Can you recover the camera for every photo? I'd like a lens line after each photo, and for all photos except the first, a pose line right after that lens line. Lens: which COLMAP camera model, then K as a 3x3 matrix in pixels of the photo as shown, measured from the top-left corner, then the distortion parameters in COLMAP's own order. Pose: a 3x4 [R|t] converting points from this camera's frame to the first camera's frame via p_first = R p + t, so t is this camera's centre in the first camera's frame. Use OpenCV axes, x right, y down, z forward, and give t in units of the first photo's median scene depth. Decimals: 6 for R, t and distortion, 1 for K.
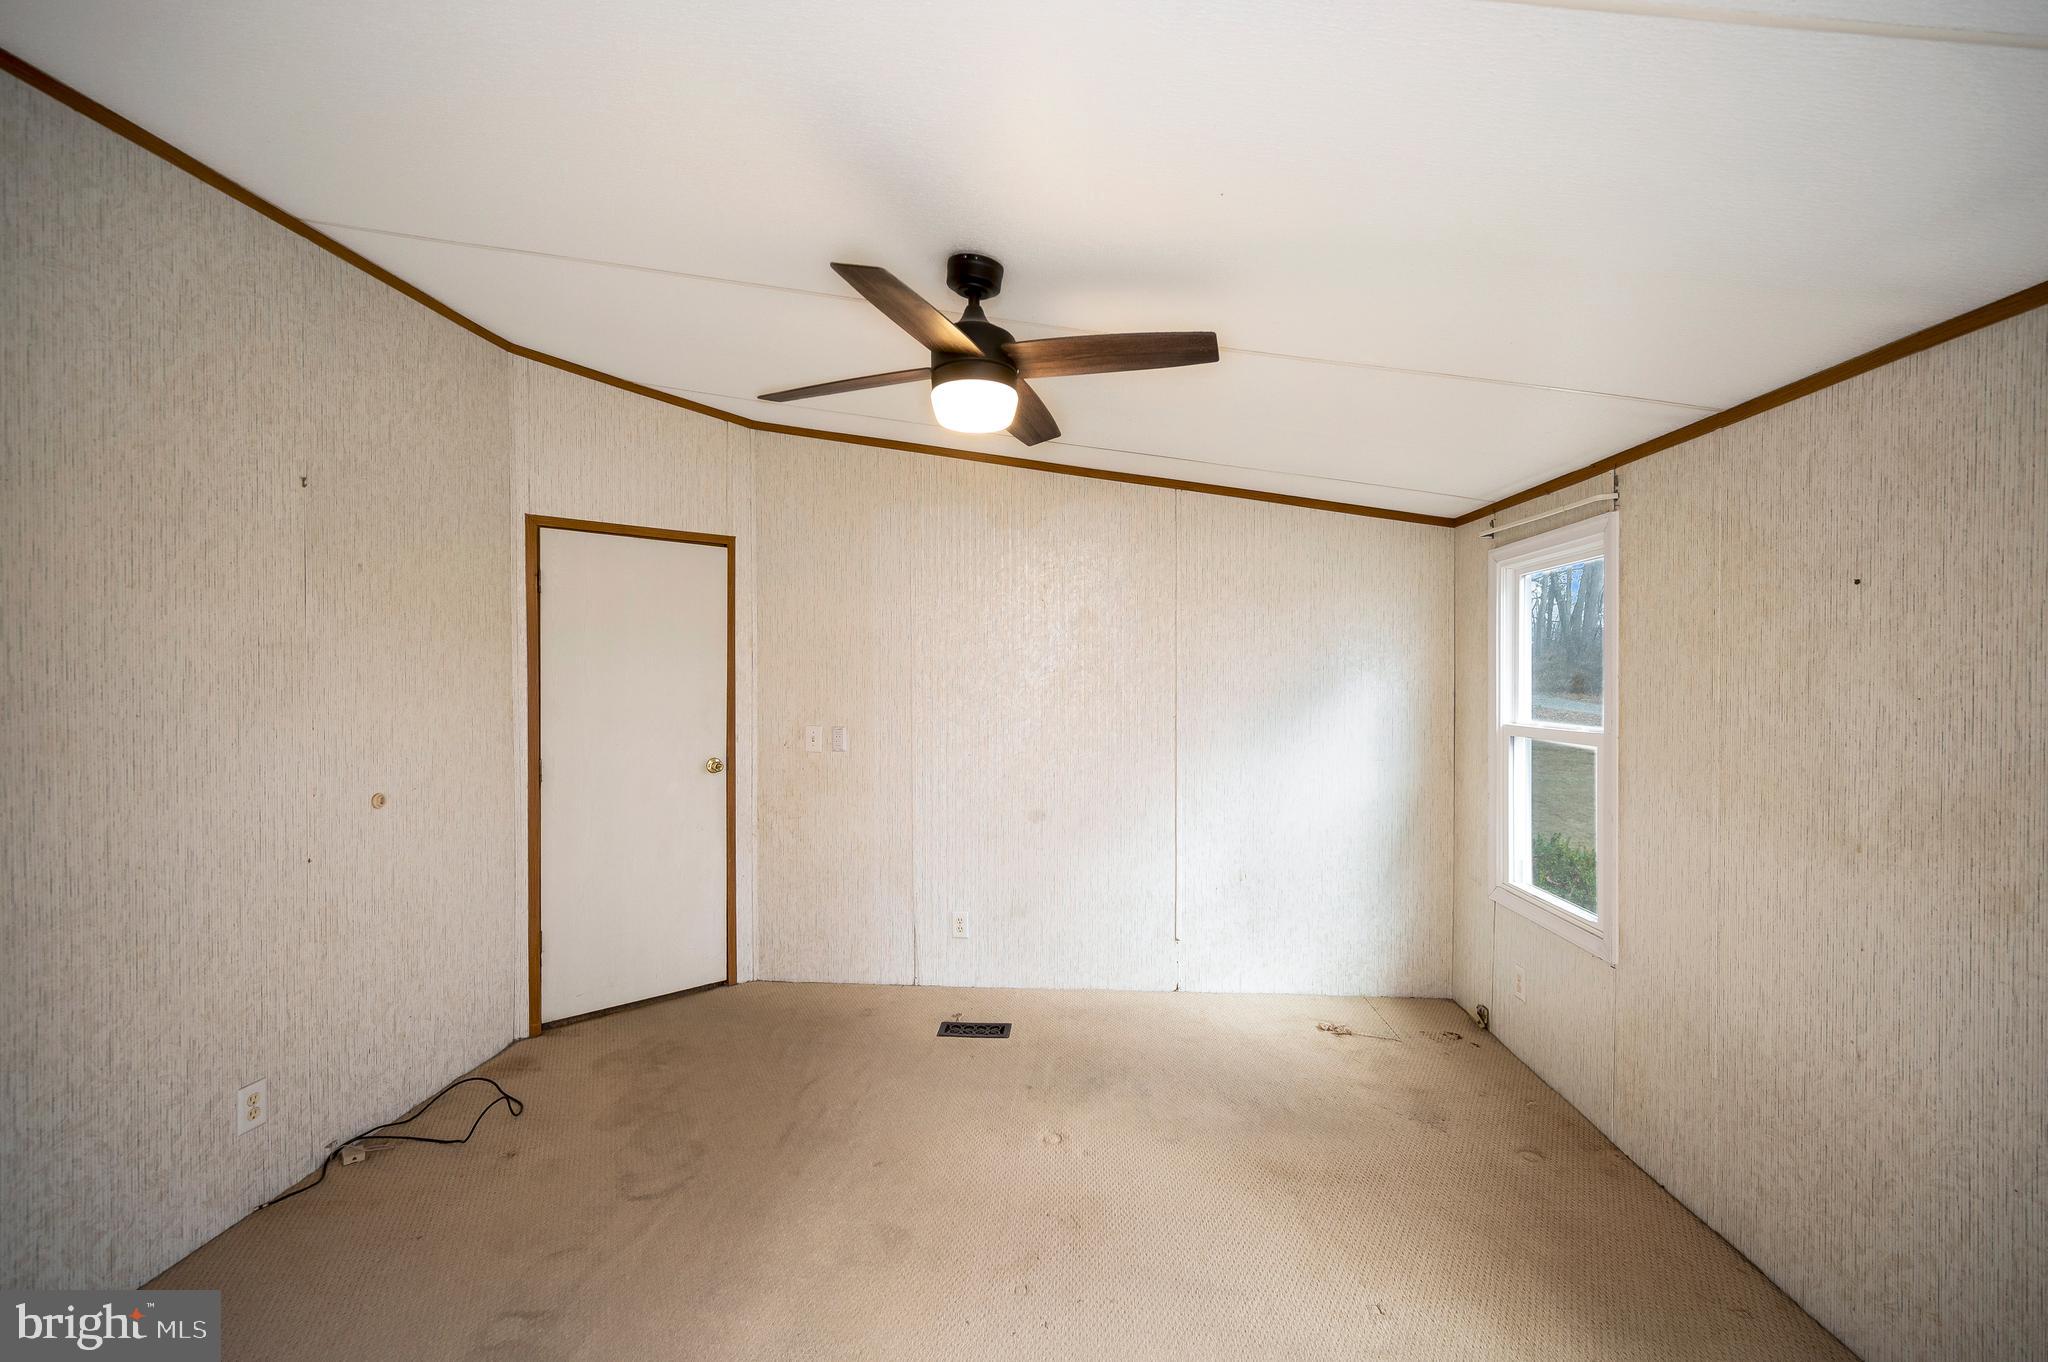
lens RADIAL K [[855.4, 0, 1023.1], [0, 855.4, 677.6], [0, 0, 1]] dist [-0.001809, -0.001320]
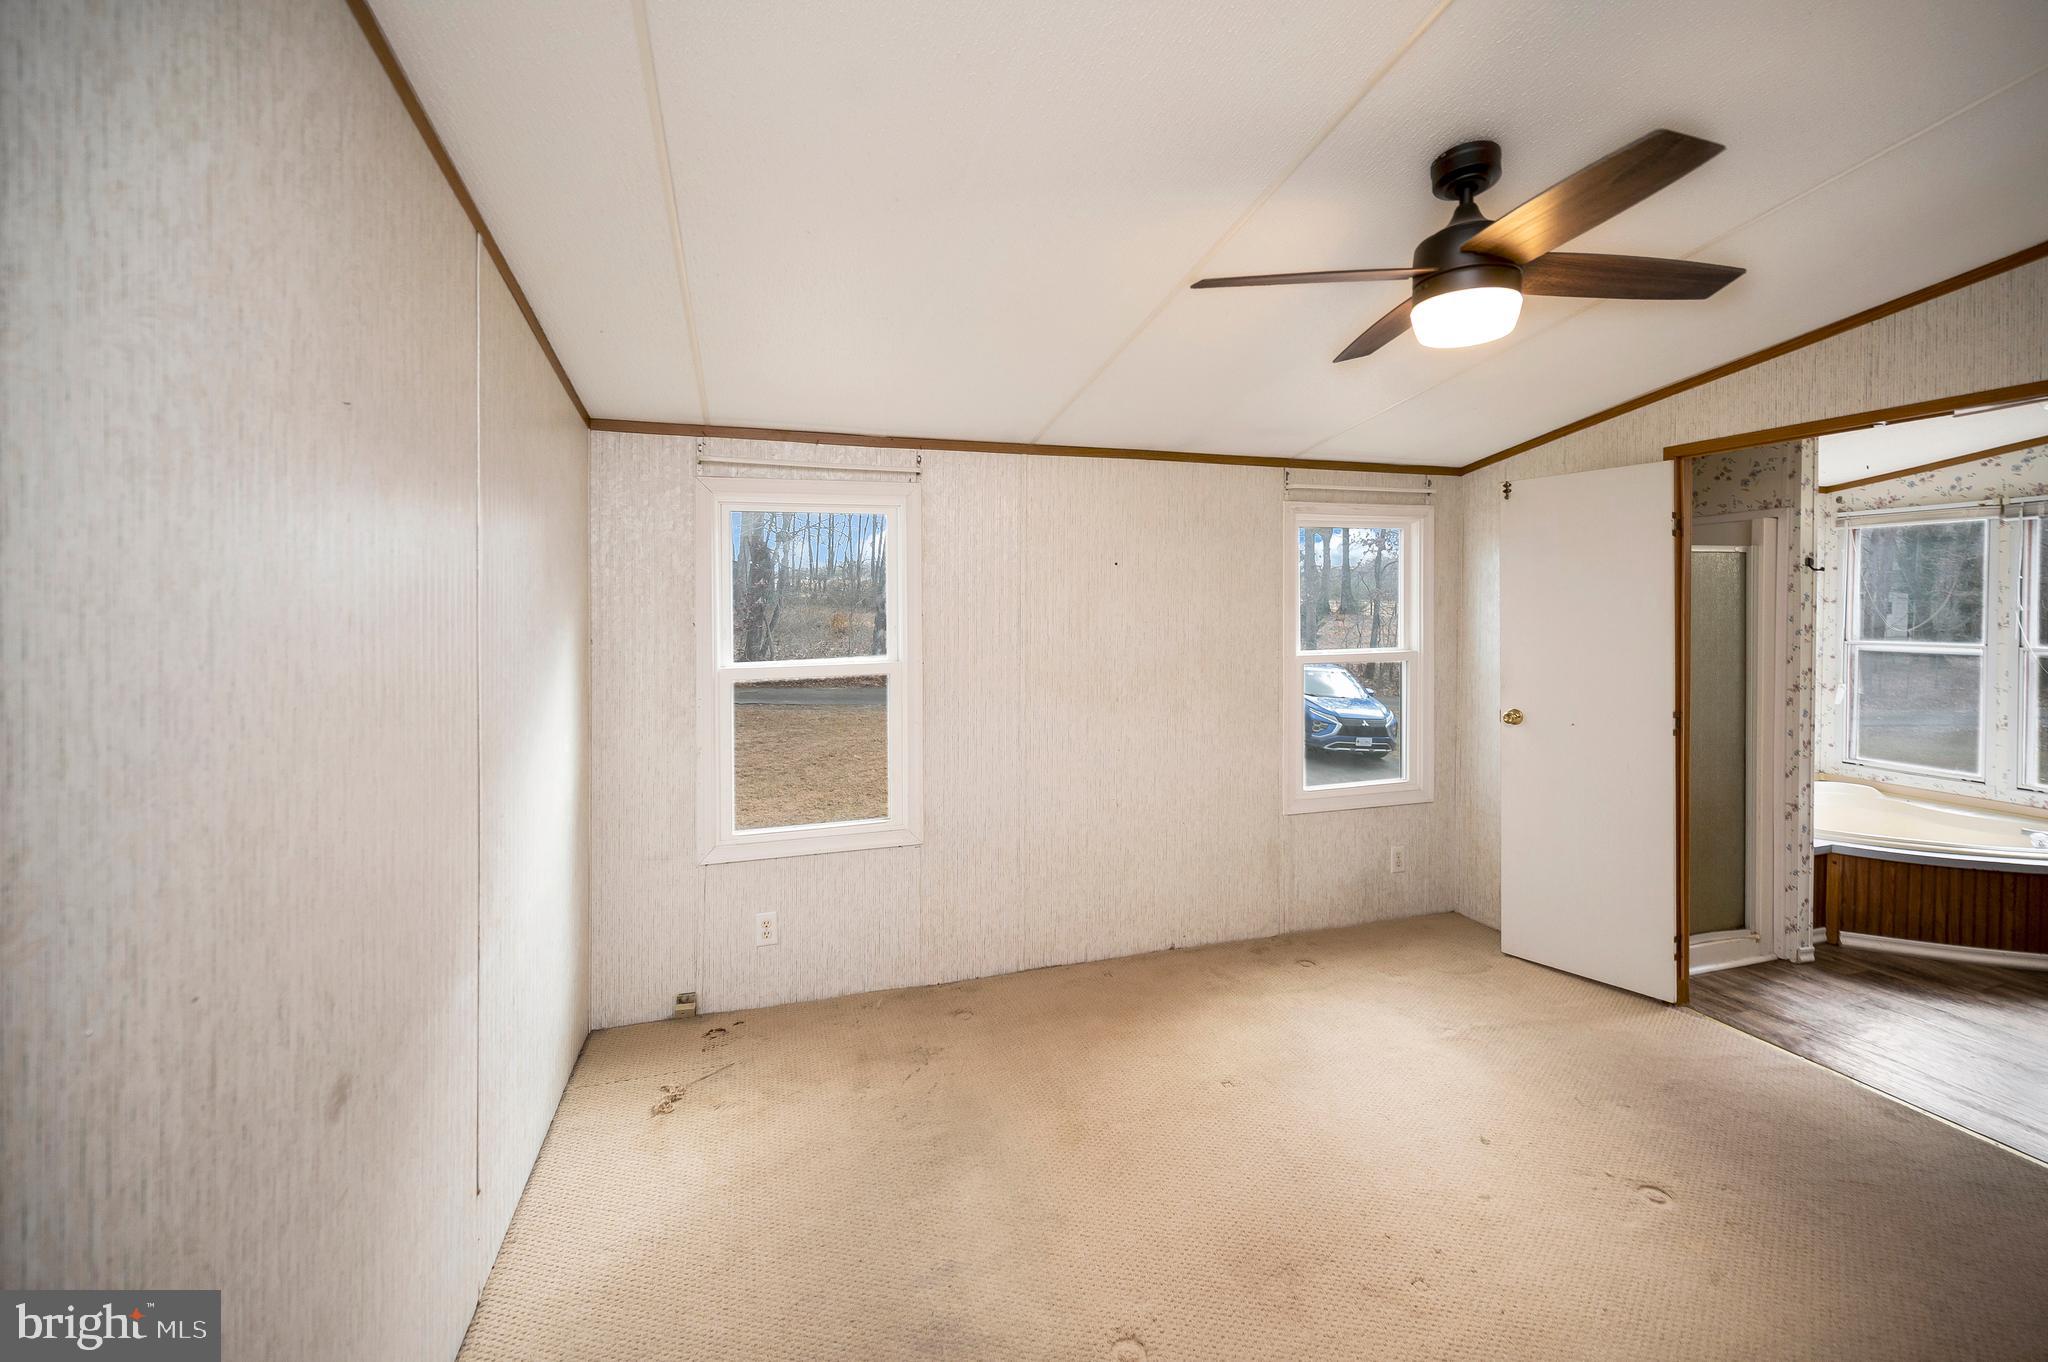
lens RADIAL K [[855.4, 0, 1017.7], [0, 855.4, 614.9], [0, 0, 1]] dist [-0.001809, -0.001320]
pose [[-0.359662, -0.010028, 0.933029, -0.543757], [0.010970, 0.999828, 0.014974, -0.019162], [-0.933018, 0.015621, -0.359490, 1.344674]]
